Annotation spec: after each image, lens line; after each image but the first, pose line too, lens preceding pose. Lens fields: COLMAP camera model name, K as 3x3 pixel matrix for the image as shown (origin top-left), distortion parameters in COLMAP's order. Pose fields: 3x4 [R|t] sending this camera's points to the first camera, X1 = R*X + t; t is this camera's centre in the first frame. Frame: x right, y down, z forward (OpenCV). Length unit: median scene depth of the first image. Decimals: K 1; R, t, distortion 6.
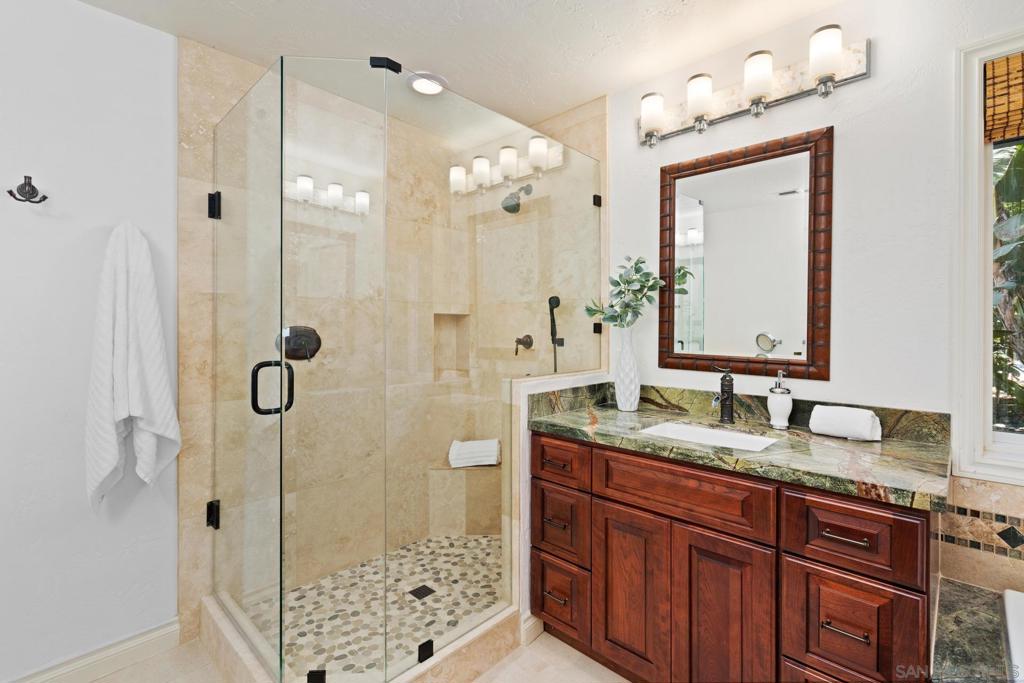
lens RADIAL K [[463.4, 0, 517.1], [0, 463.4, 328.0], [0, 0, 1]] dist [-0.003679, 0.003053]
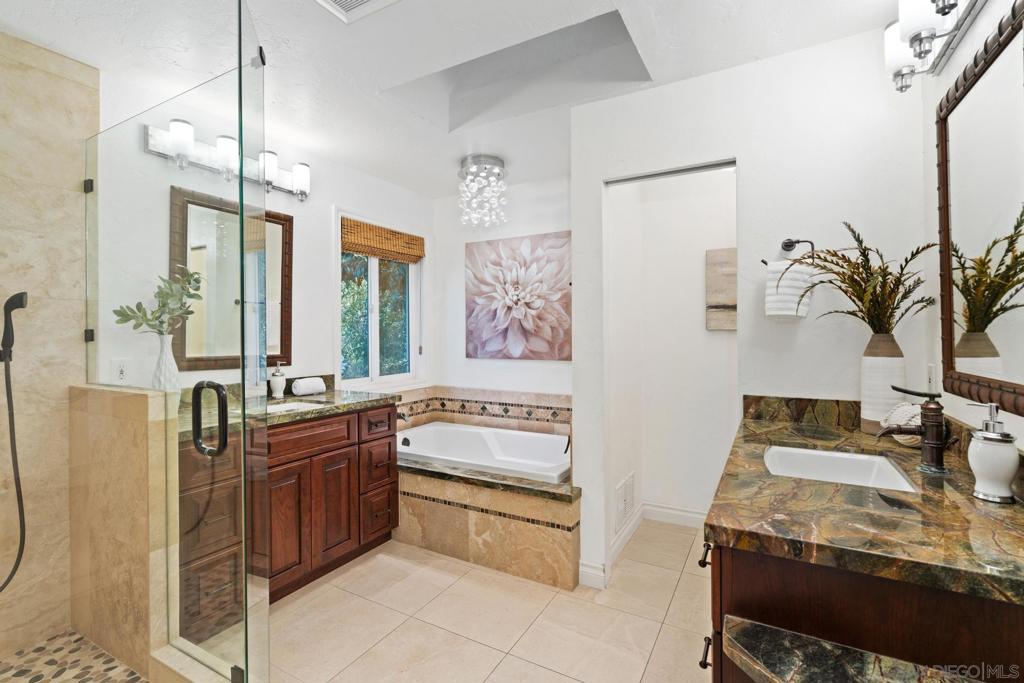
lens RADIAL K [[463.4, 0, 513.7], [0, 463.4, 336.4], [0, 0, 1]] dist [-0.003679, 0.003053]
pose [[-0.247857, -0.007818, 0.968765, -1.158510], [-0.000366, 0.999968, 0.007976, -0.006729], [-0.968797, 0.001622, -0.247852, 0.620018]]
